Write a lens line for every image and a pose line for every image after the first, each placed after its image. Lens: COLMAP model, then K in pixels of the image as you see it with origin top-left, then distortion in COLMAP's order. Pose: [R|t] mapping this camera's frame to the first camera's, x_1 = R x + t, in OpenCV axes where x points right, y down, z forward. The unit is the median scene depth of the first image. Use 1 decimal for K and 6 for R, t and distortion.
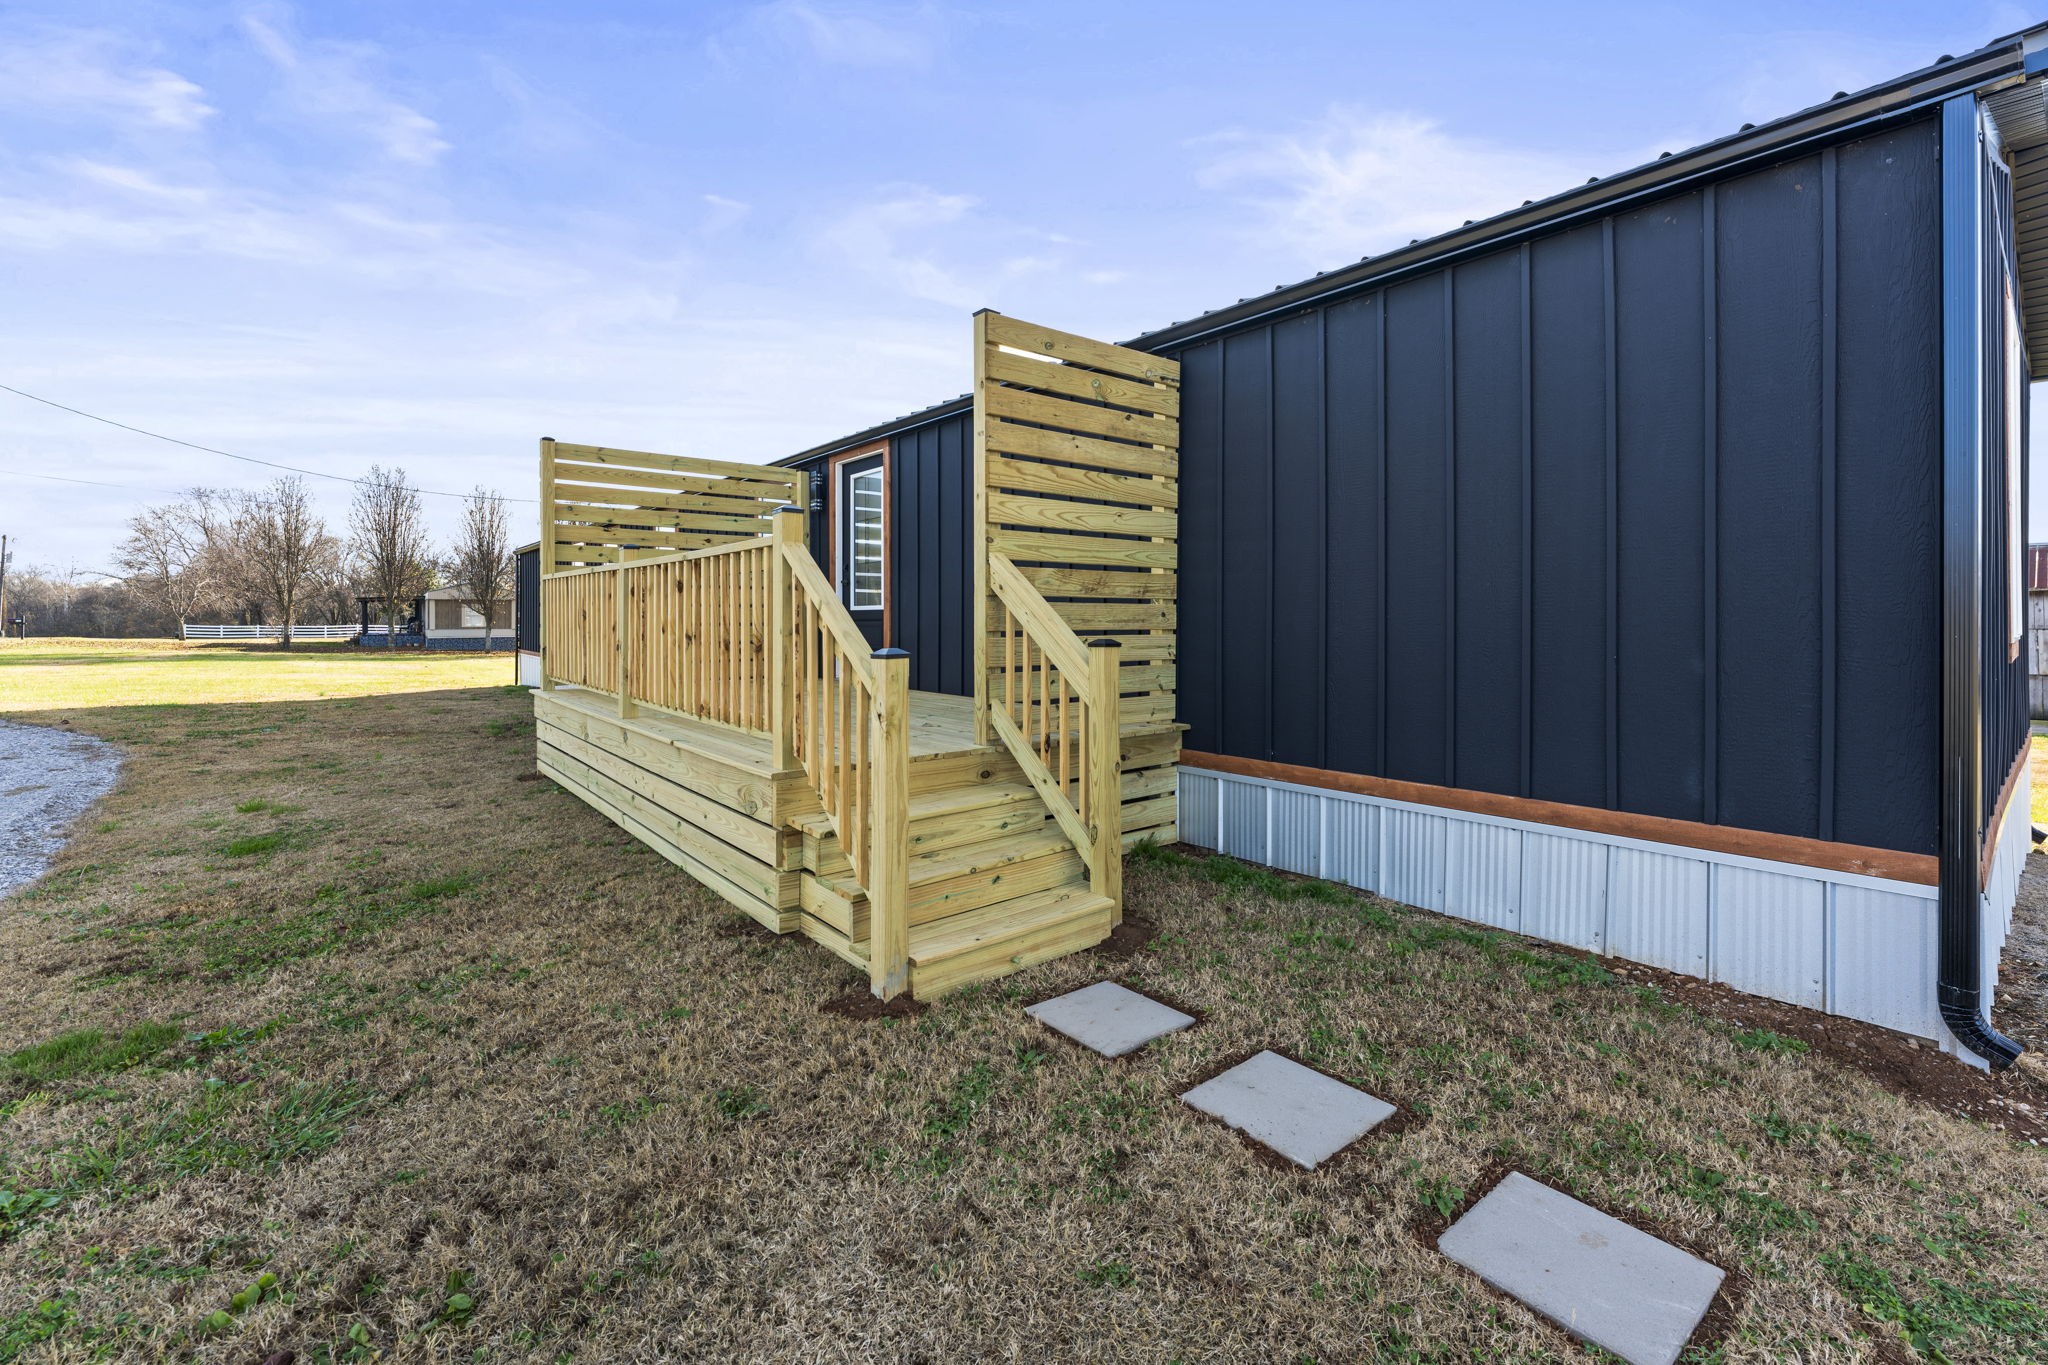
lens RADIAL K [[864.6, 0, 1016.7], [0, 864.6, 617.4], [0, 0, 1]] dist [-0.002899, 0.002058]
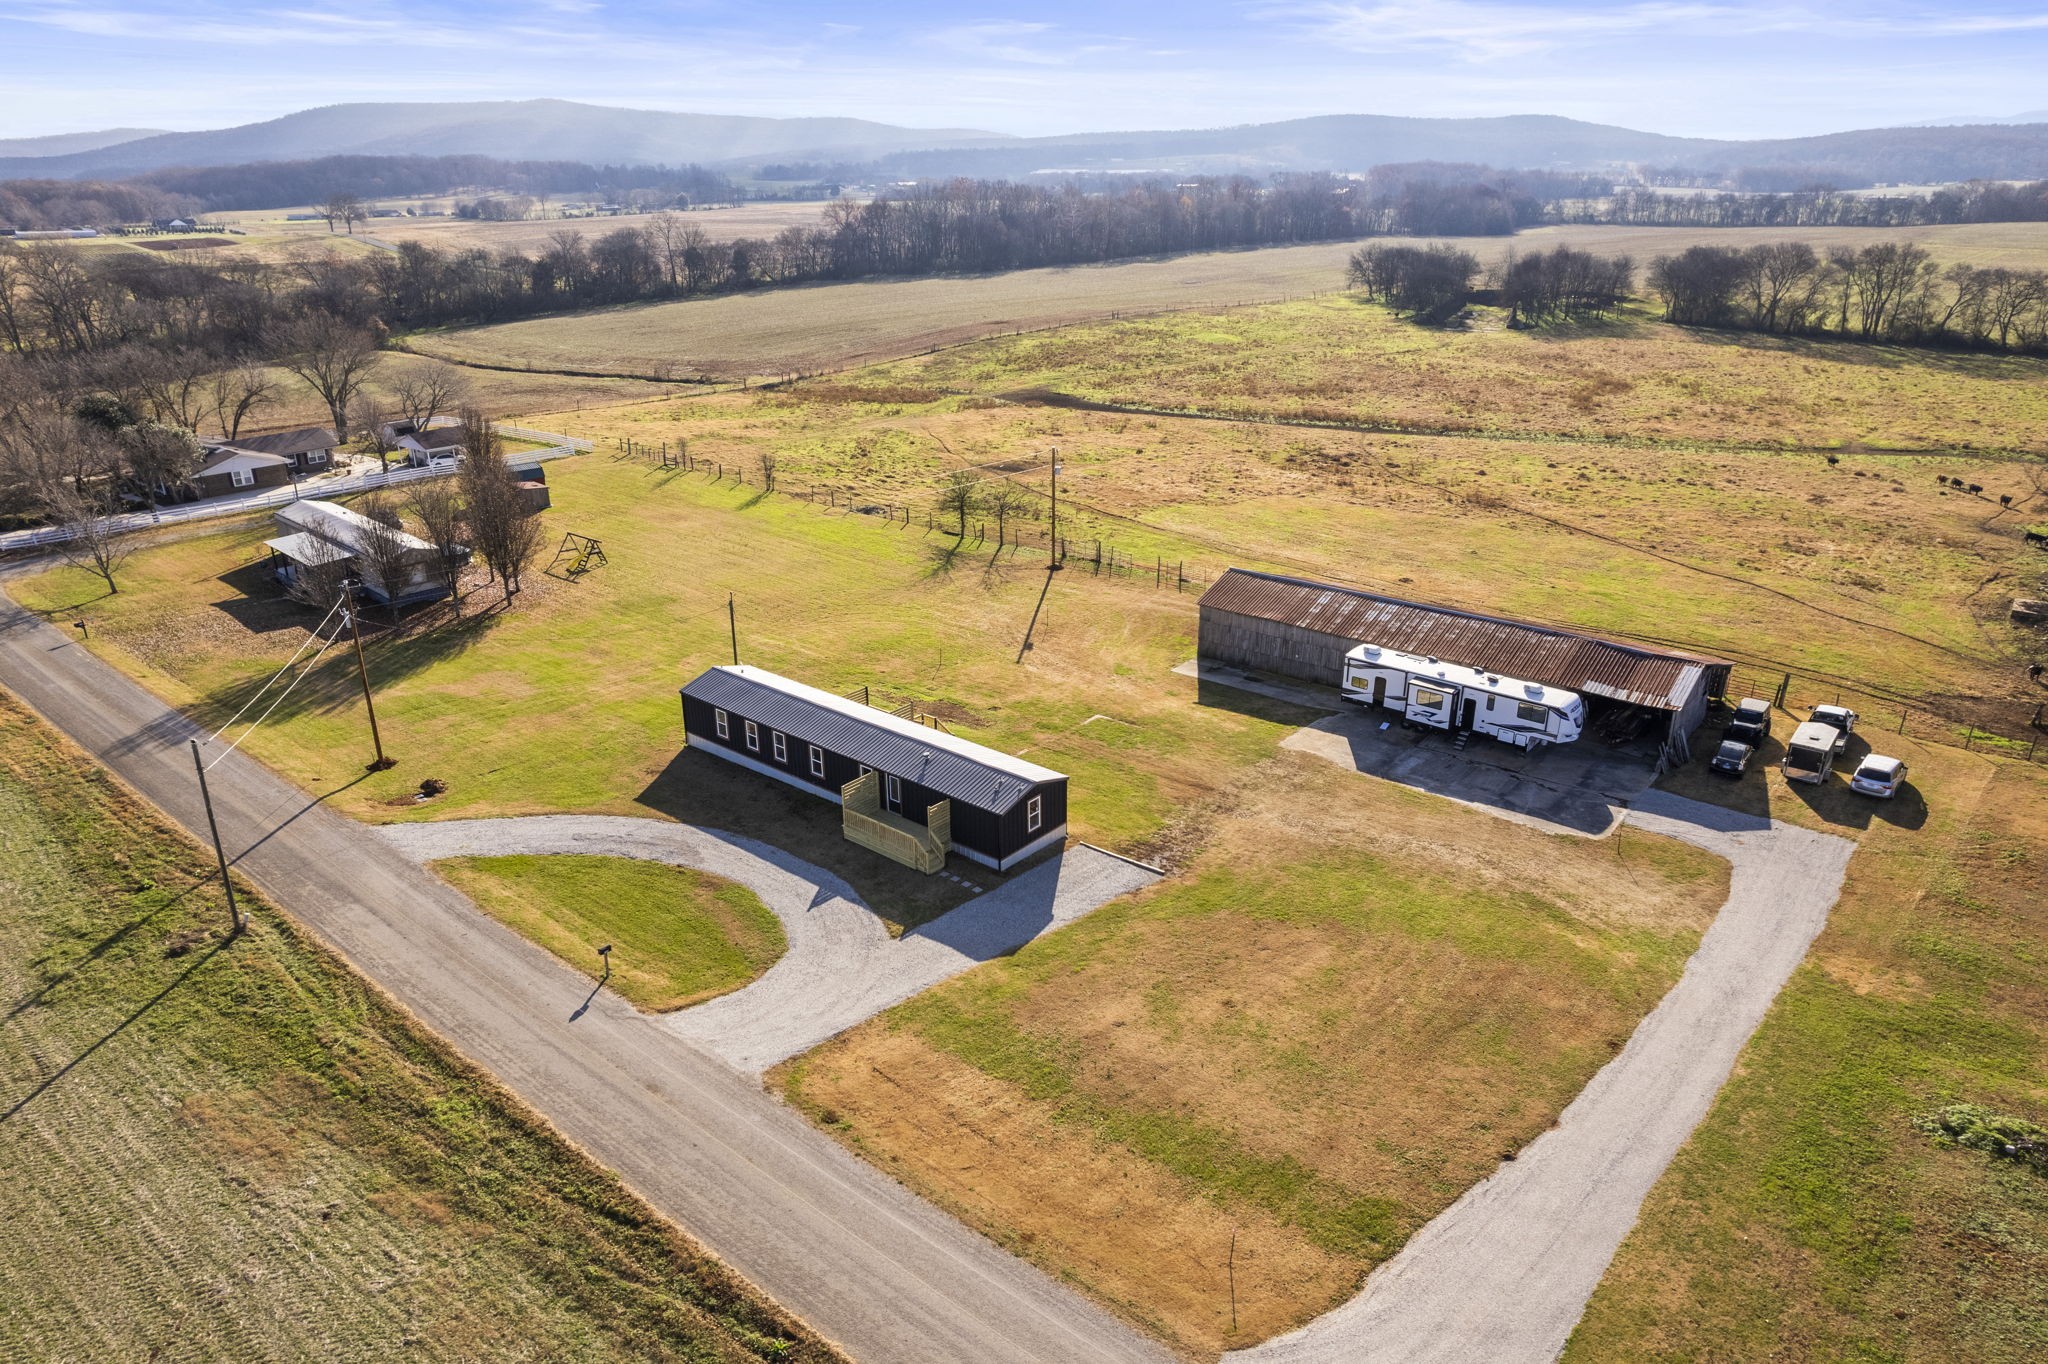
lens RADIAL K [[1313.8, 0, 1028.9], [0, 1313.8, 683.3], [0, 0, 1]] dist [-0.071846, 0.062521]
pose [[0.980438, -0.077967, 0.180727, -0.819324], [0.005142, 0.928031, 0.372467, -3.925130], [-0.196760, -0.364252, 0.910278, -6.653108]]
